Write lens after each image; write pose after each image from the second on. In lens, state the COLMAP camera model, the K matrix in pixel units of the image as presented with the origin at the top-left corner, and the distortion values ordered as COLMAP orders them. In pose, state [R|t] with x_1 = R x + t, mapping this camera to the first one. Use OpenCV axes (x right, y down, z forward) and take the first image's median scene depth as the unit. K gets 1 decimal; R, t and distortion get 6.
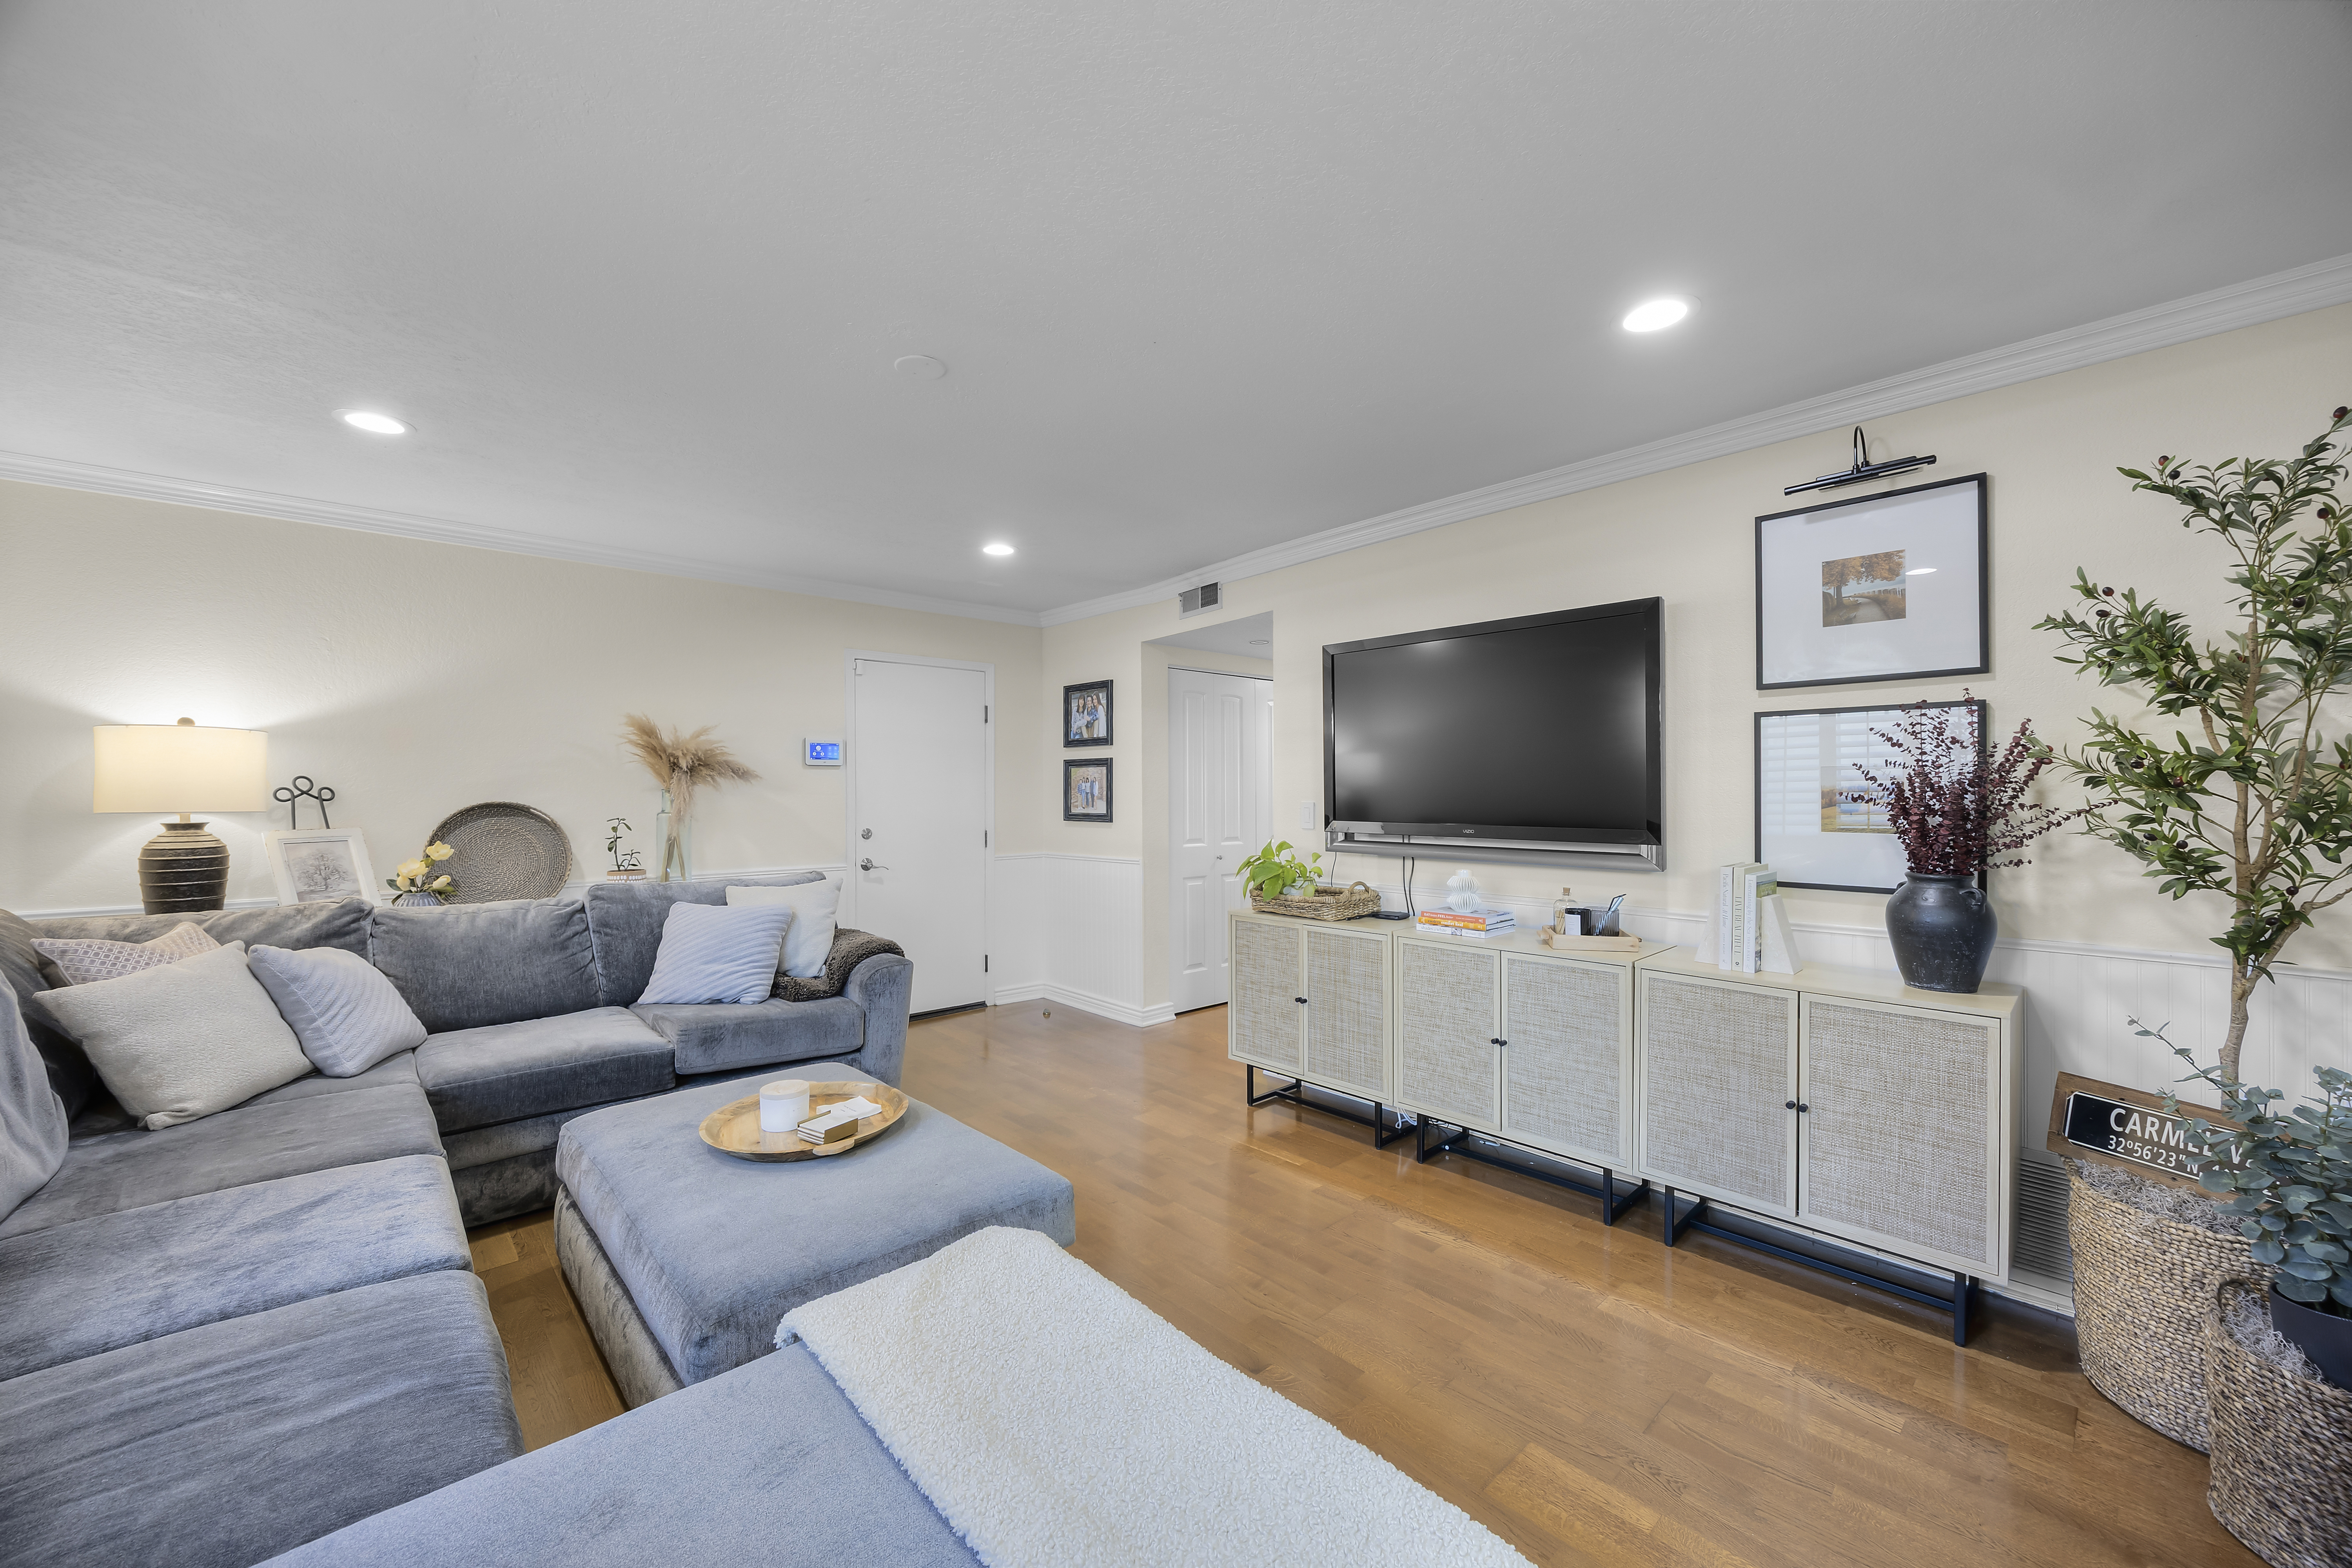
lens RADIAL K [[899.0, 0, 1178.8], [0, 899.0, 790.5], [0, 0, 1]] dist [0.000883, -0.000001]
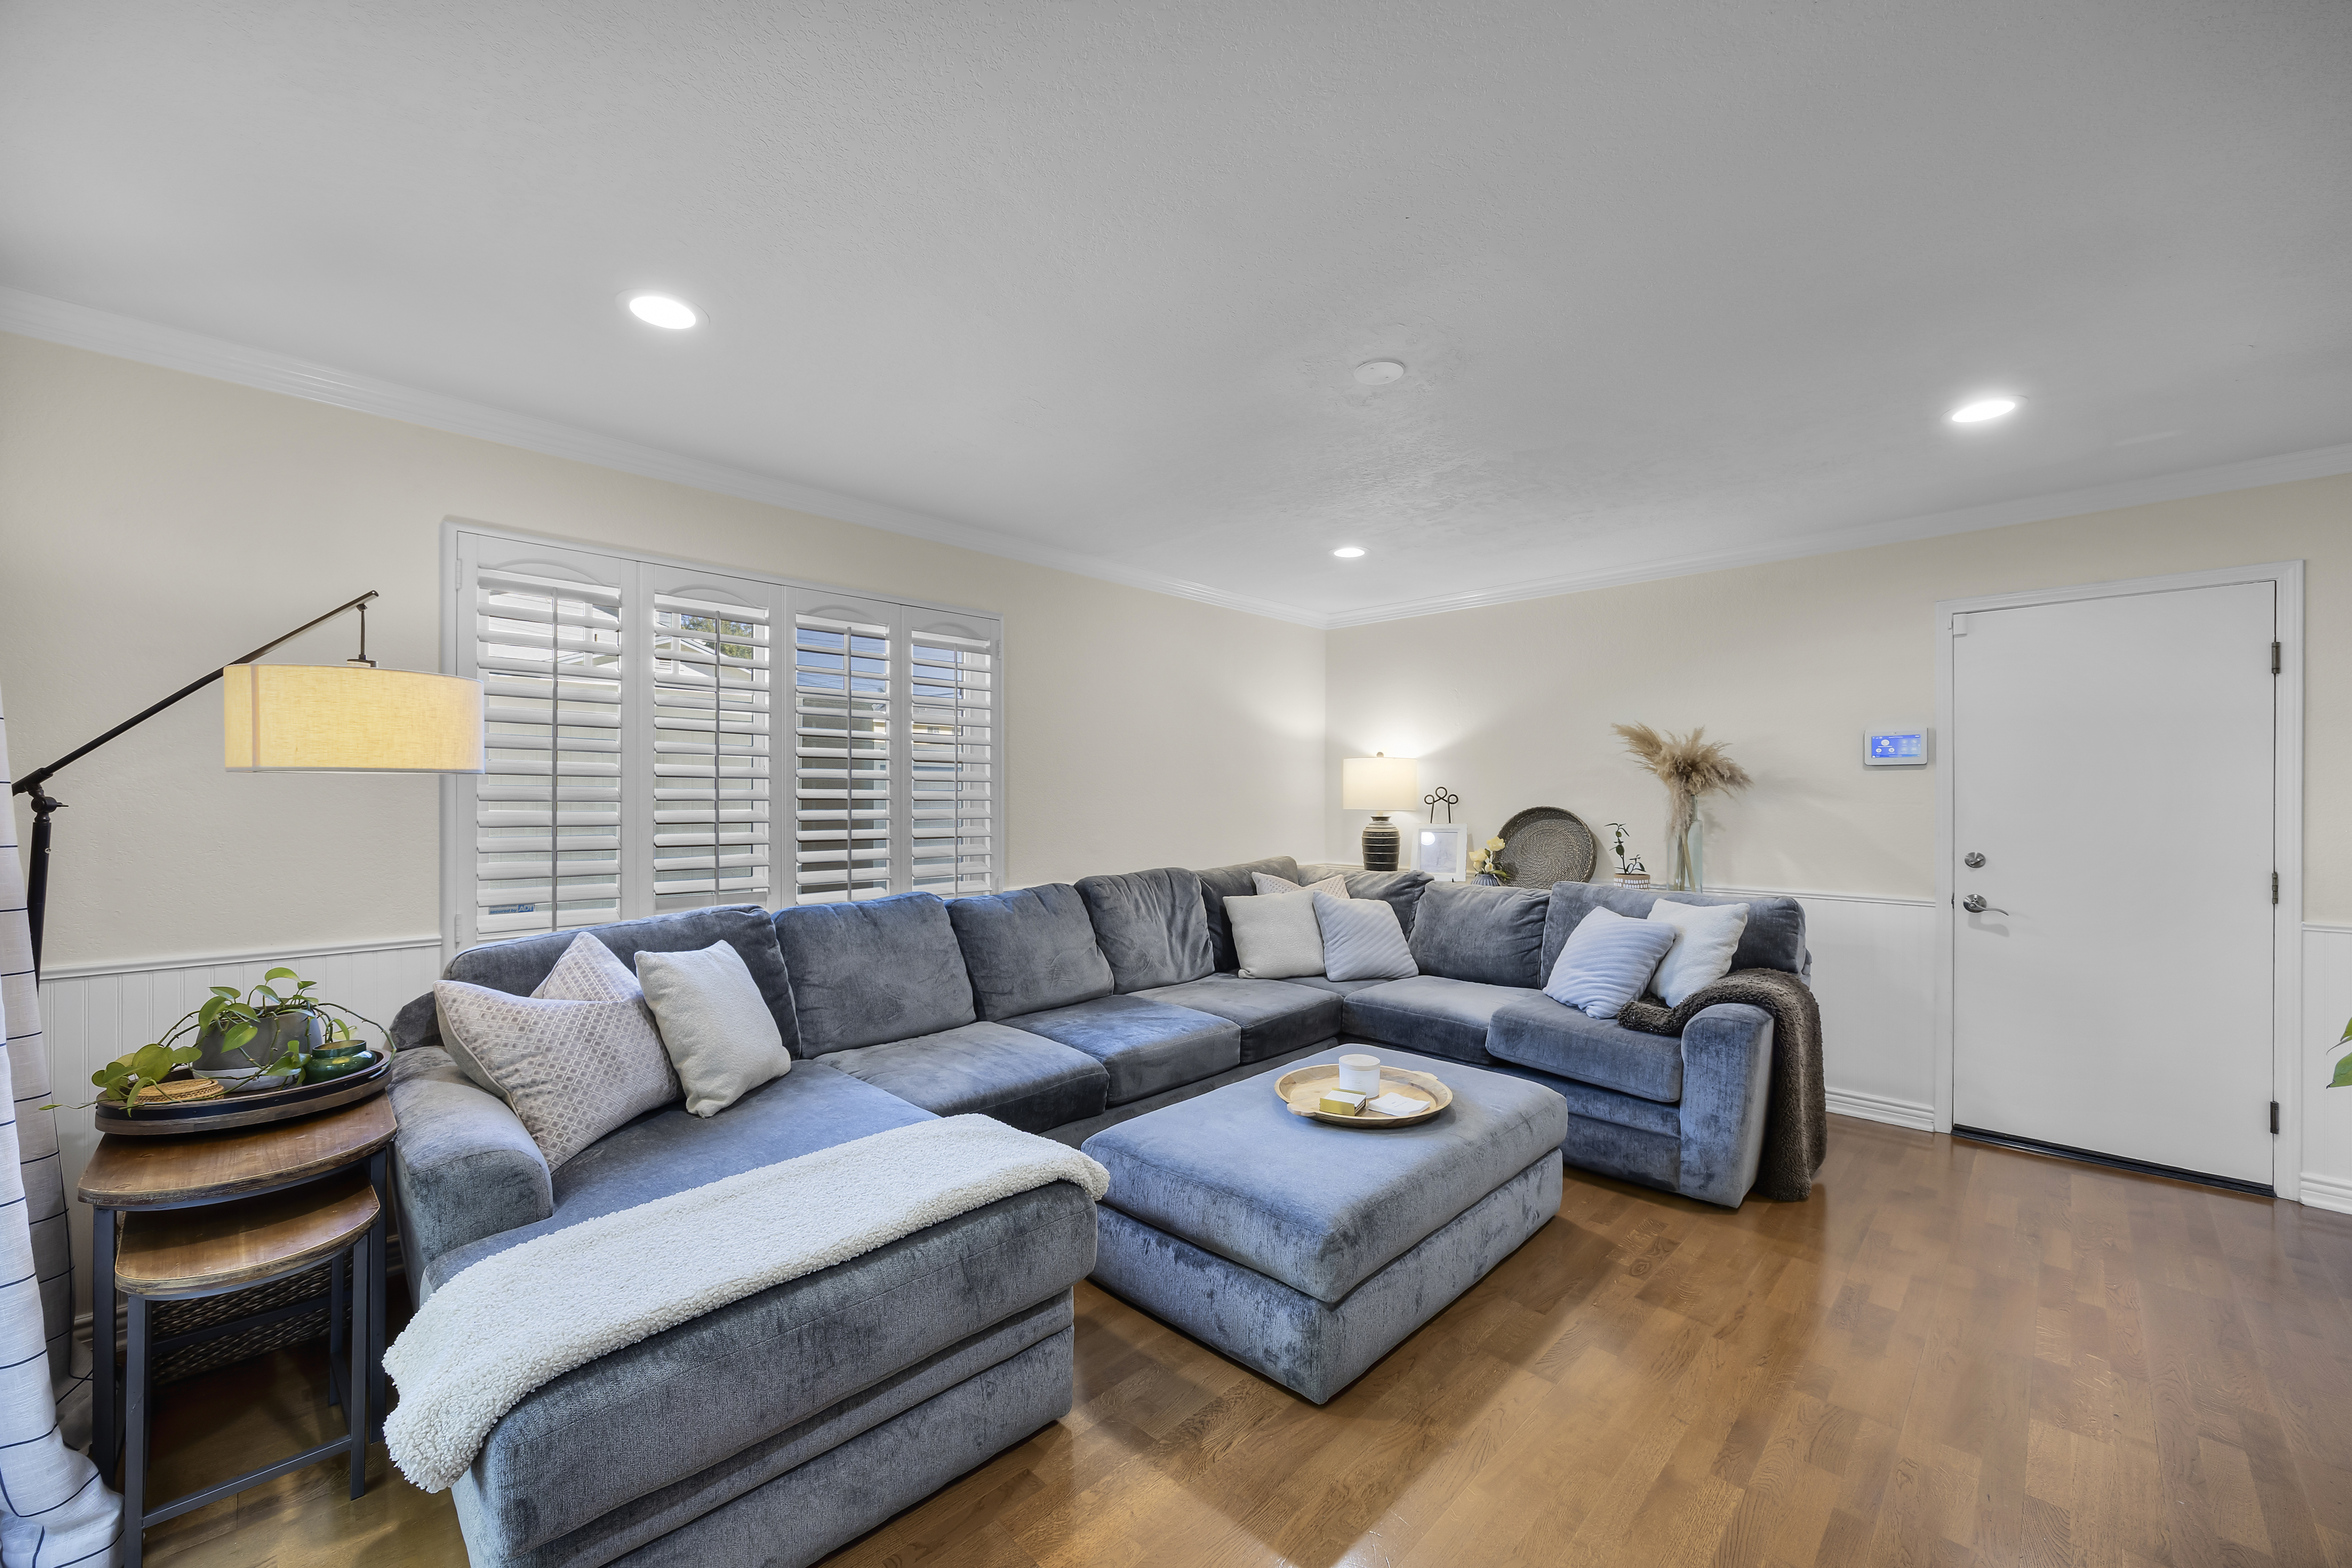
lens RADIAL K [[942.1, 0, 1180.8], [0, 942.1, 798.6], [0, 0, 1]] dist [-0.000270, -0.000151]
pose [[0.034675, 0.007298, -0.999372, 0.536672], [0.000738, 0.999973, 0.007328, -0.008301], [0.999398, -0.000991, 0.034669, 0.526822]]
